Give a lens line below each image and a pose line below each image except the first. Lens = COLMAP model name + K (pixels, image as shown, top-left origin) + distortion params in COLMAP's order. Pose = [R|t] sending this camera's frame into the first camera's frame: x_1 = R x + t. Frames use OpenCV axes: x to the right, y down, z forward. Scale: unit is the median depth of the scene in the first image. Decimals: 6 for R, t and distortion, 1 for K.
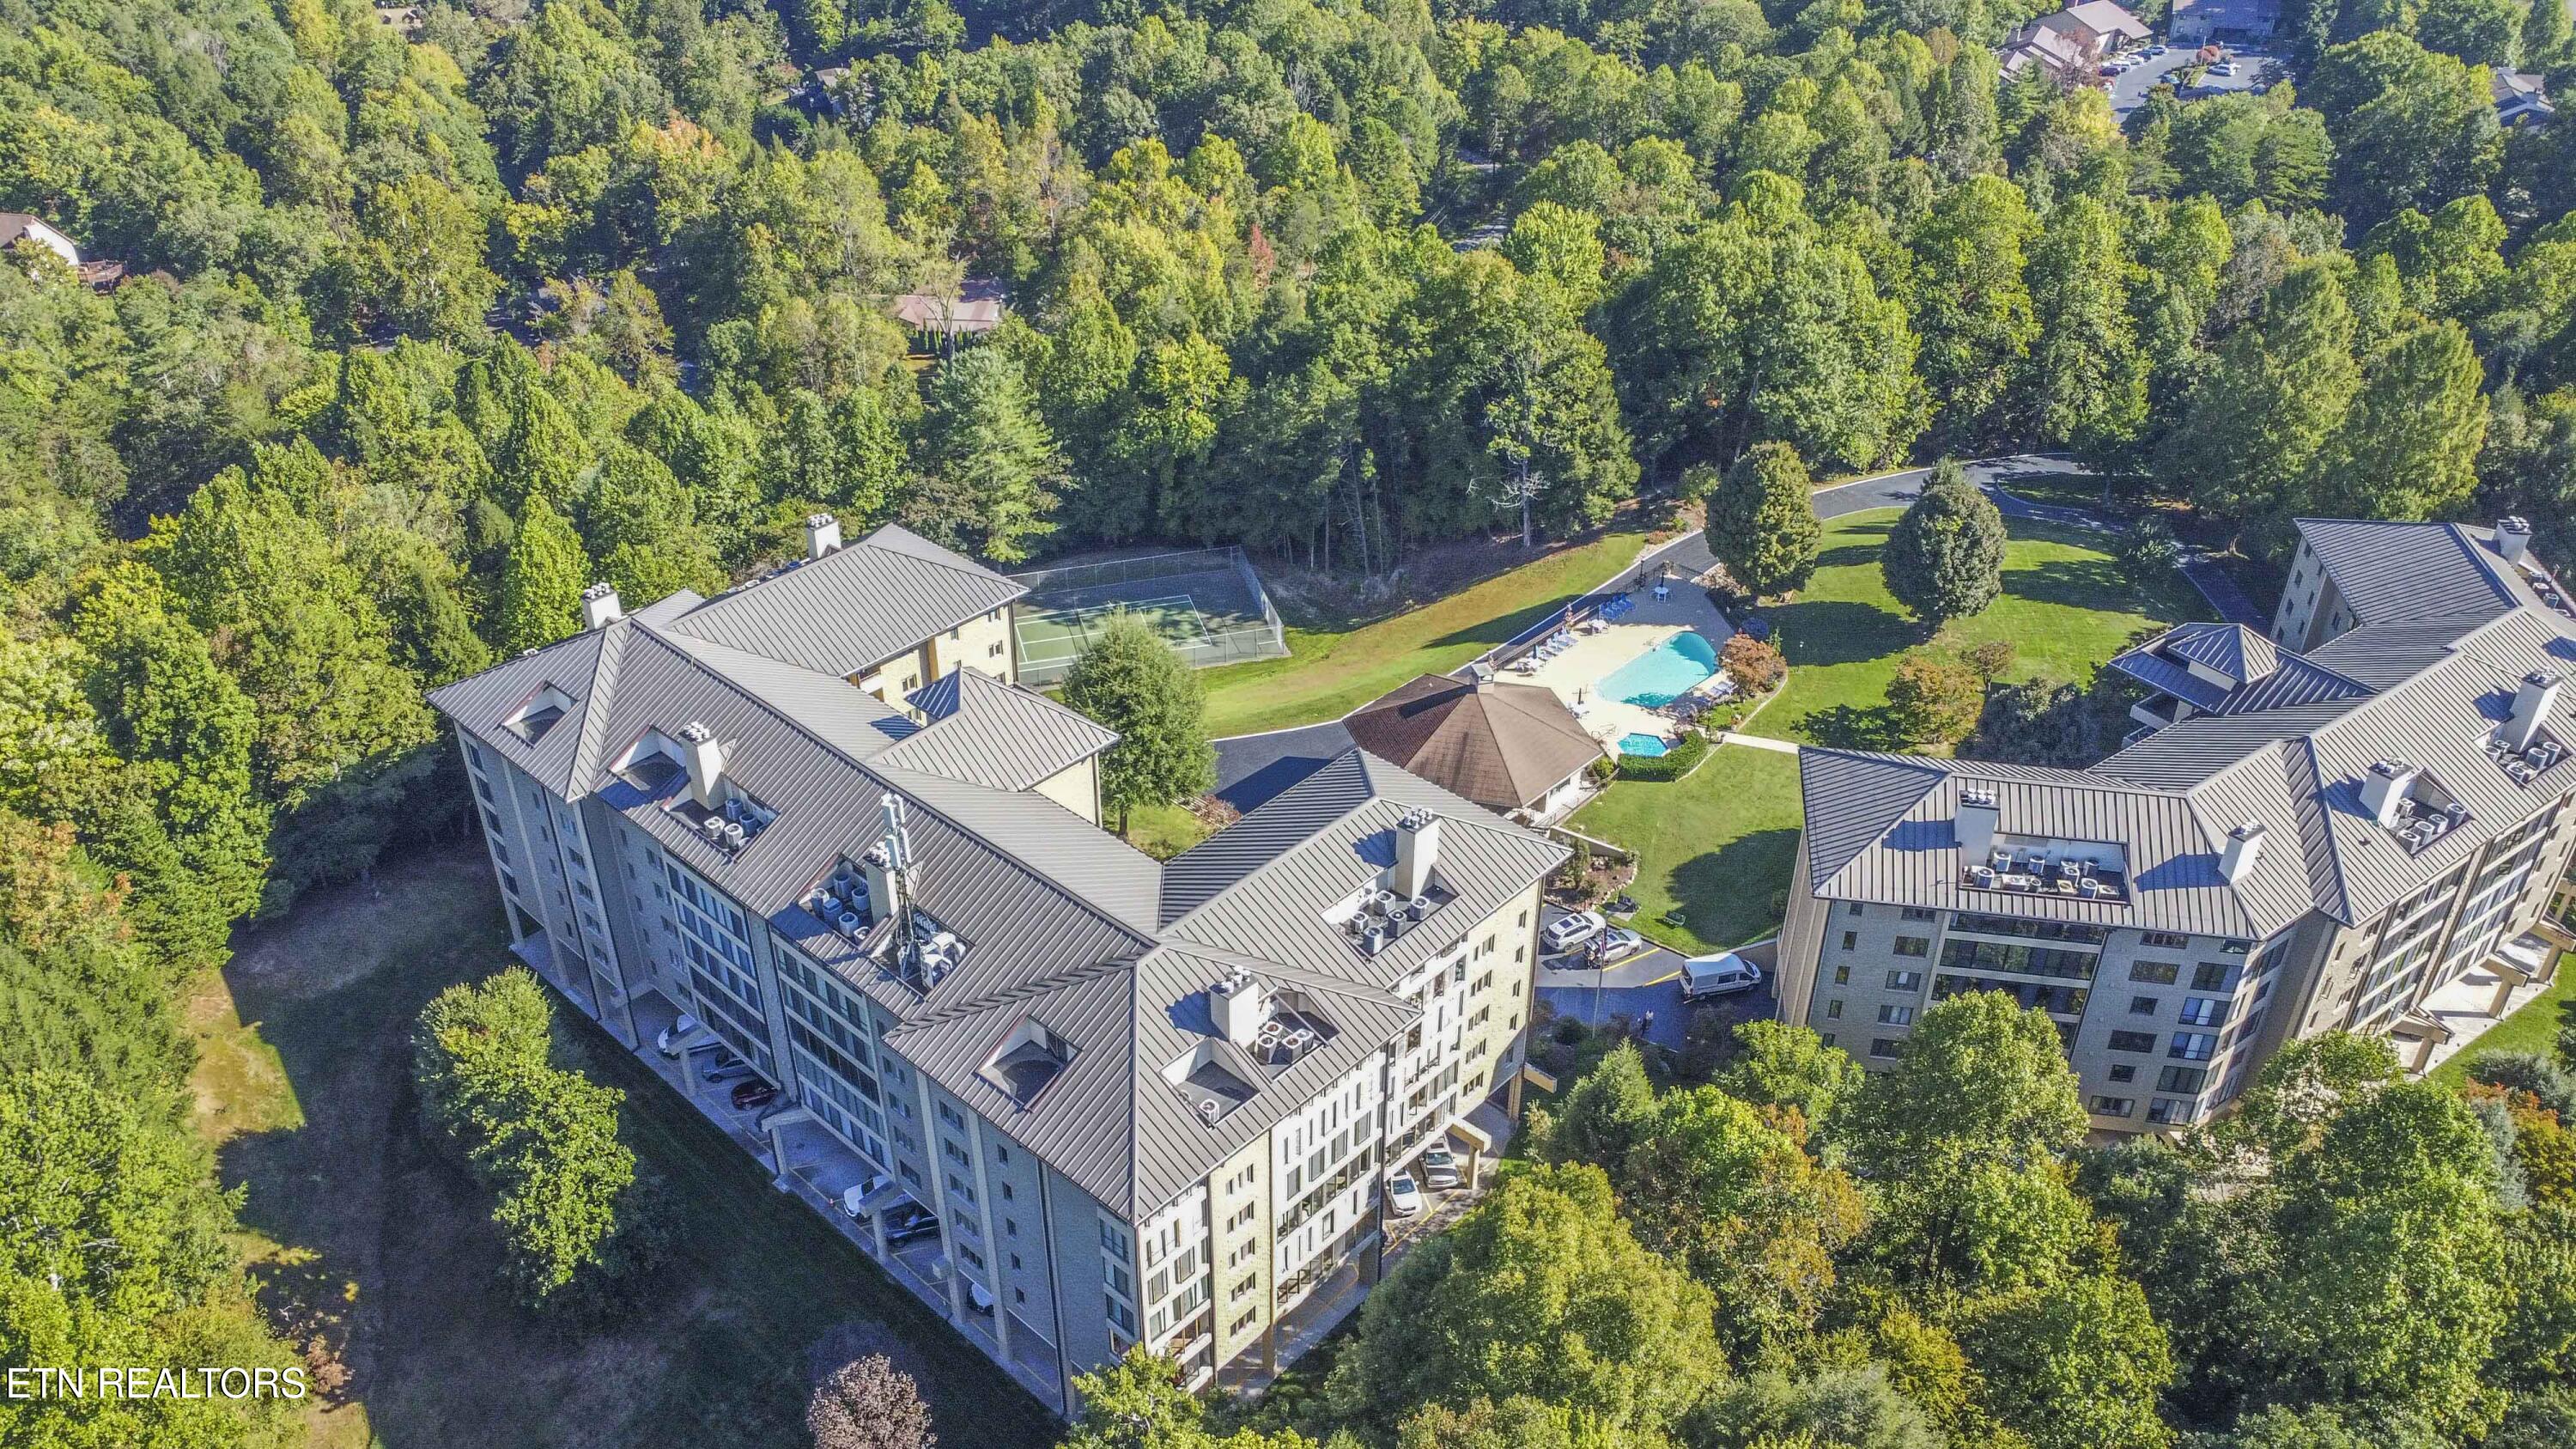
lens RADIAL K [[1929.8, 0, 1292.7], [0, 1929.8, 713.0], [0, 0, 1]] dist [-0.244763, 0.494774]
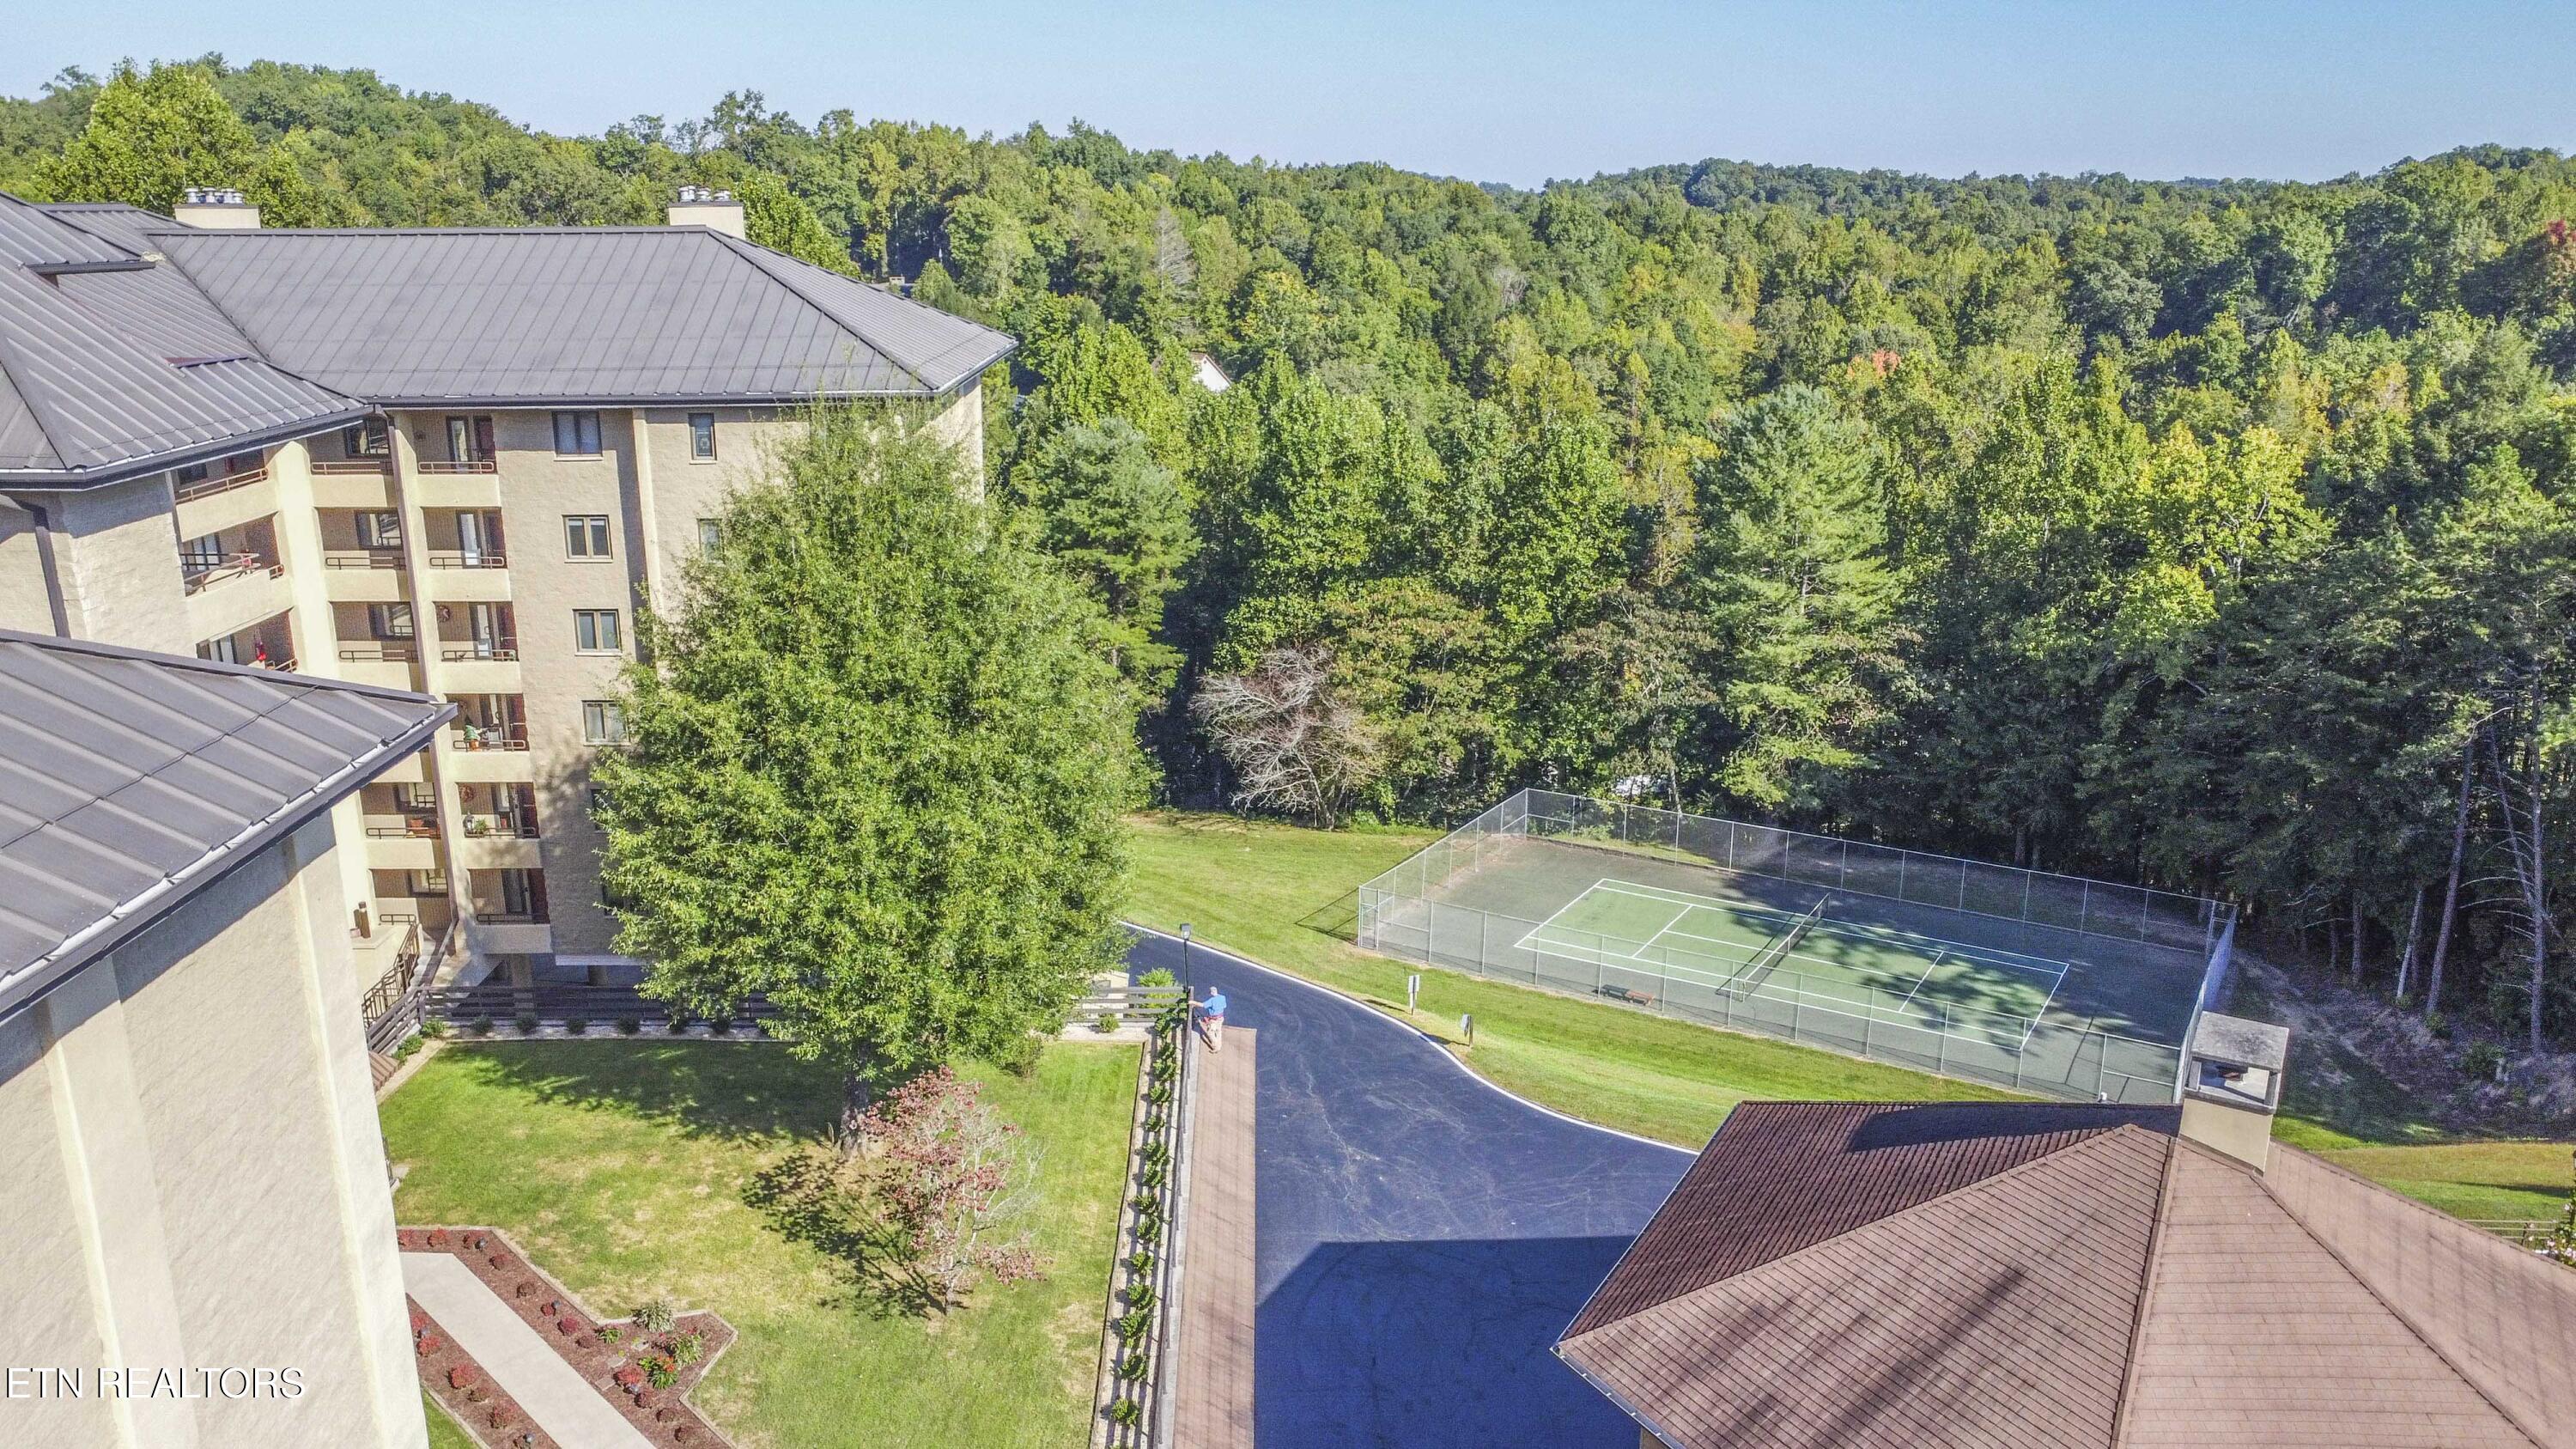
lens RADIAL K [[1913.6, 0, 1289.5], [0, 1913.6, 738.5], [0, 0, 1]] dist [-0.177790, 0.296628]
pose [[0.678891, 0.200318, -0.706385, 0.133327], [-0.379926, 0.919095, -0.104500, 0.006208], [0.628302, 0.339318, 0.700071, 0.606295]]
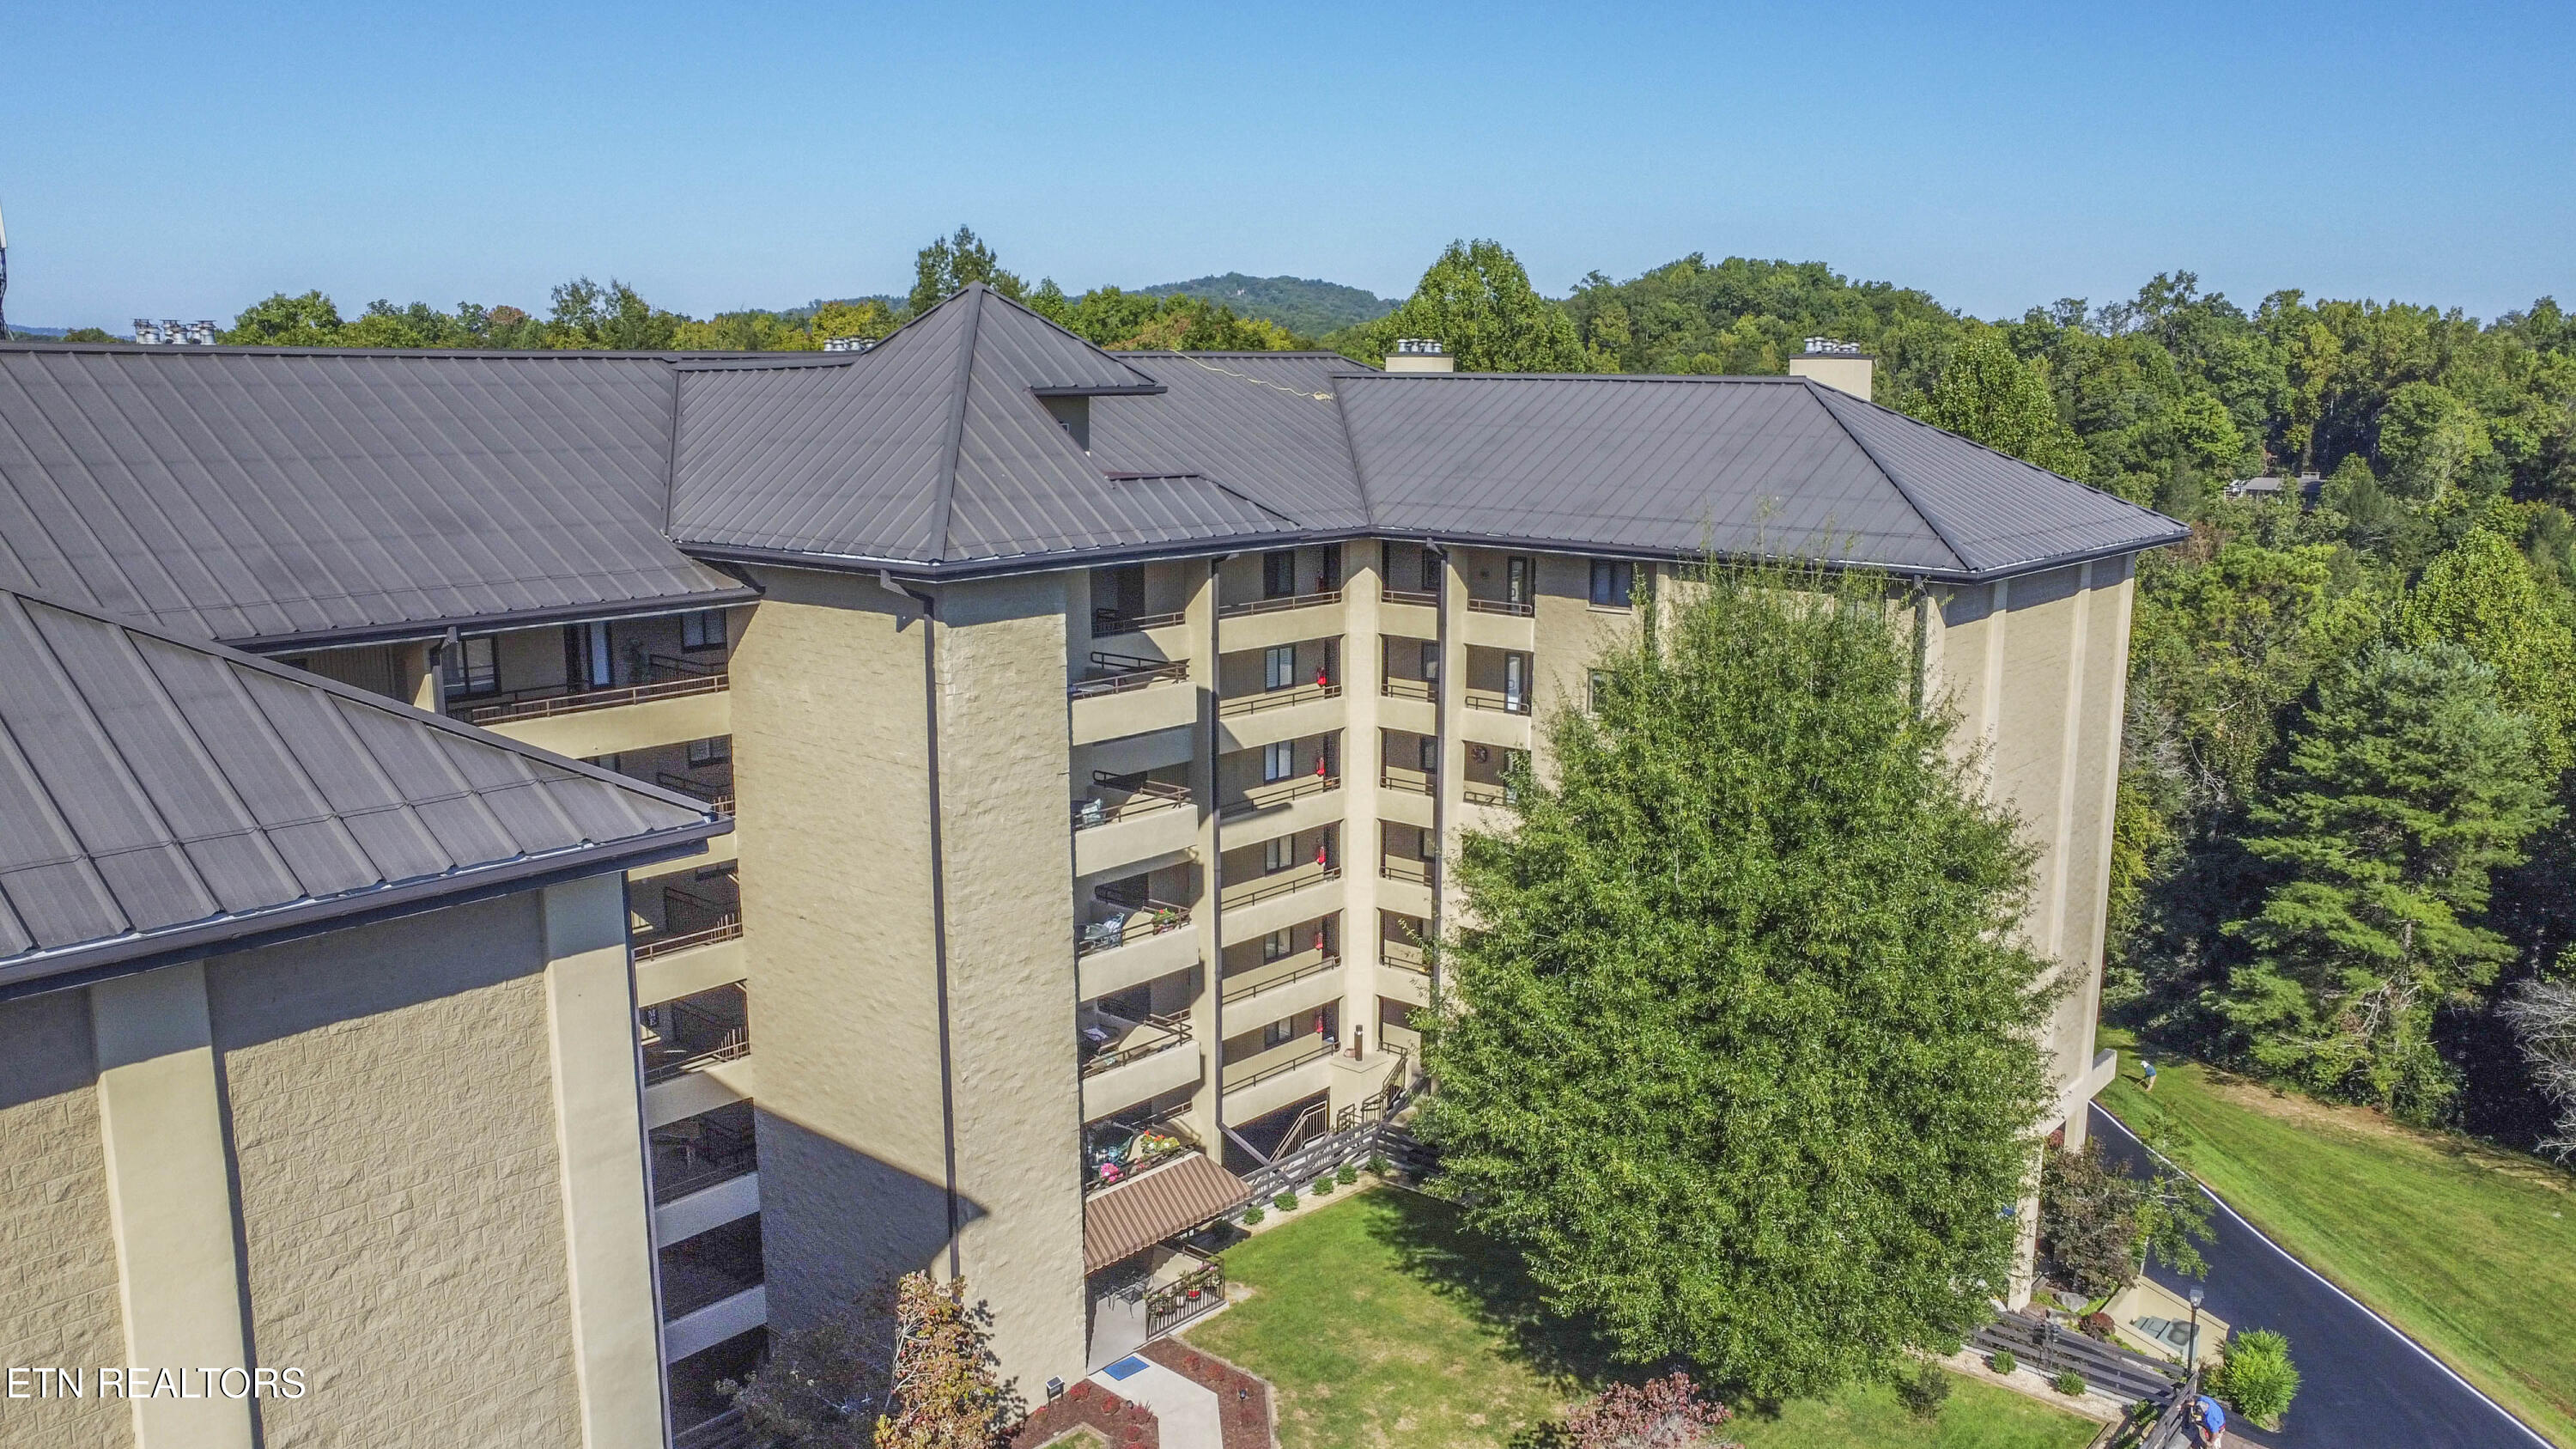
lens RADIAL K [[1914.0, 0, 1240.9], [0, 1914.0, 735.1], [0, 0, 1]] dist [-0.148496, 0.170614]
pose [[0.000181, 0.180824, -0.983515, 0.122205], [-0.521088, 0.839451, 0.154241, -0.020288], [0.853503, 0.512470, 0.094377, 0.659899]]
